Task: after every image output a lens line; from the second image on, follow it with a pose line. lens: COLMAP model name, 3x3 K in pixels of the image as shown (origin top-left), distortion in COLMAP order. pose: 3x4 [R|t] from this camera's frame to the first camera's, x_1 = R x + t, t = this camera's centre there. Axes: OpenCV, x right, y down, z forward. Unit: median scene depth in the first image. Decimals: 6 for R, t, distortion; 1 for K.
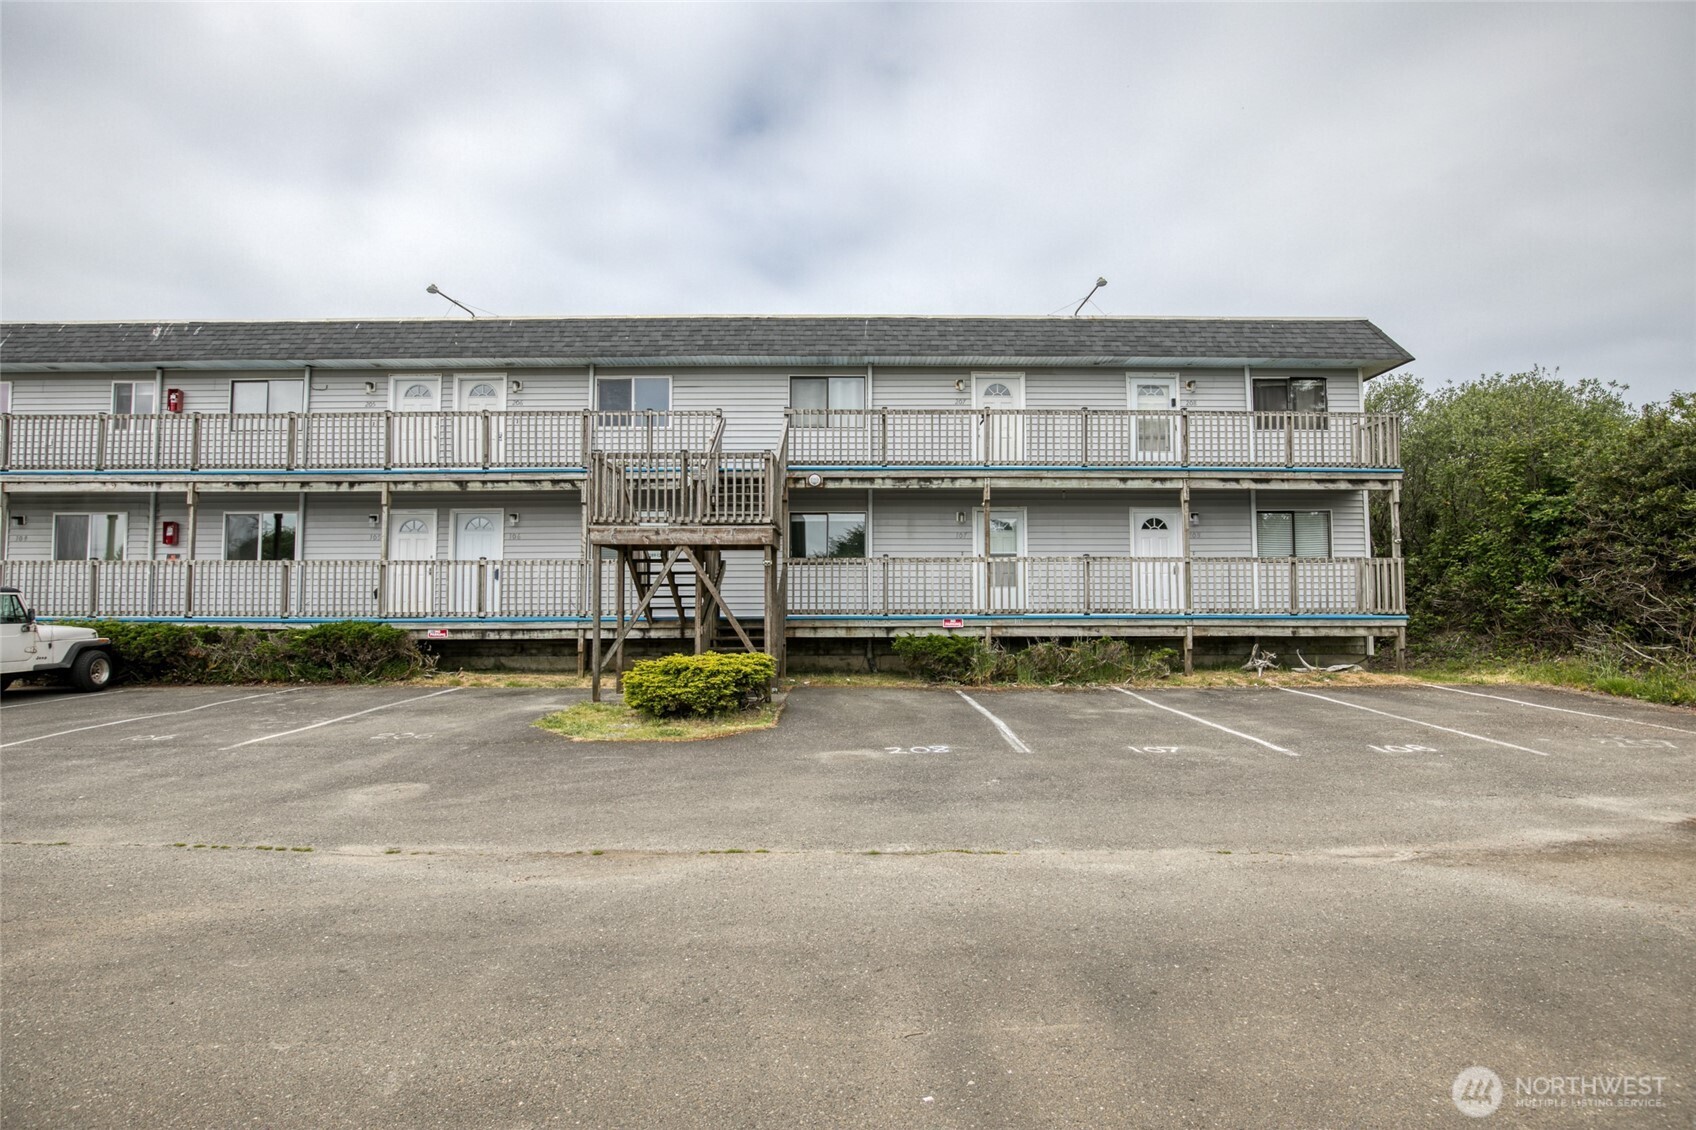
lens RADIAL K [[831.2, 0, 847.9], [0, 831.2, 574.6], [0, 0, 1]] dist [0.001278, -0.000036]
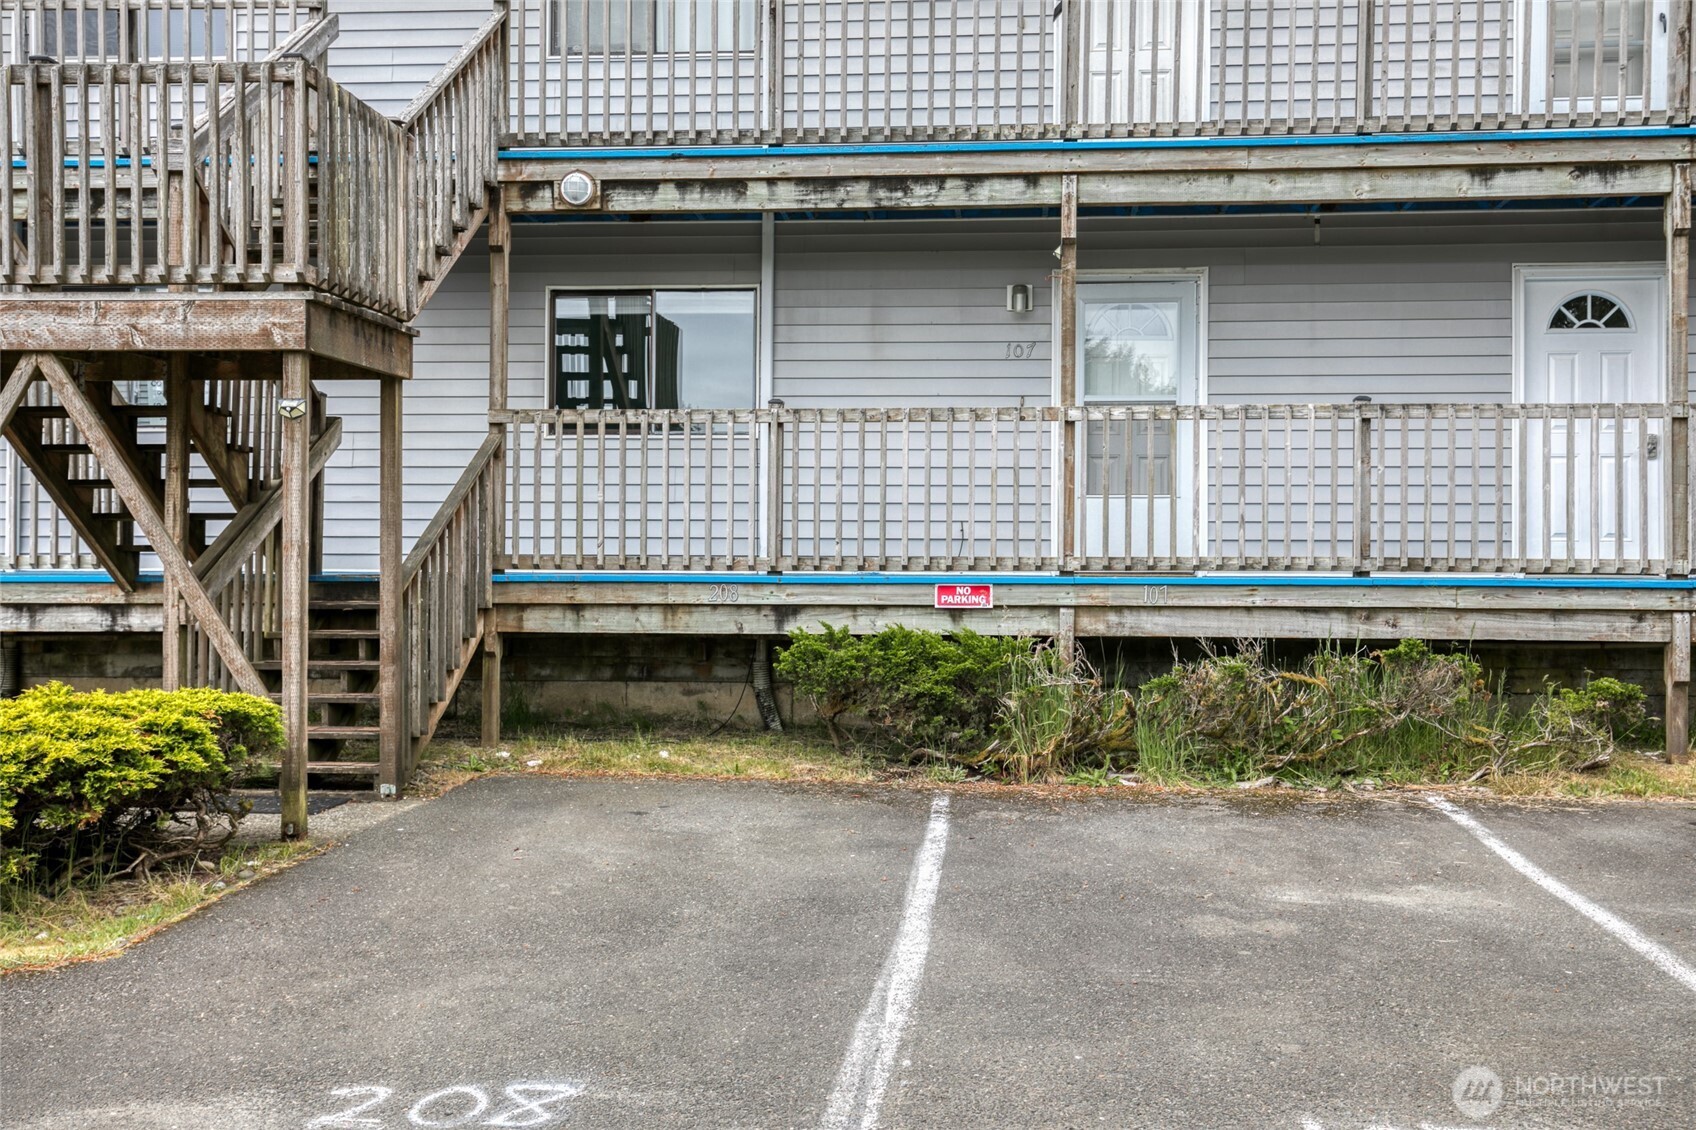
lens RADIAL K [[1723.5, 0, 848.7], [0, 1723.5, 563.5], [0, 0, 1]] dist [0.073367, 0.000000]
pose [[0.996257, 0.006881, -0.086163, 0.140196], [-0.002979, 0.998968, 0.045330, 0.011701], [0.086386, -0.044904, 0.995249, 0.276499]]
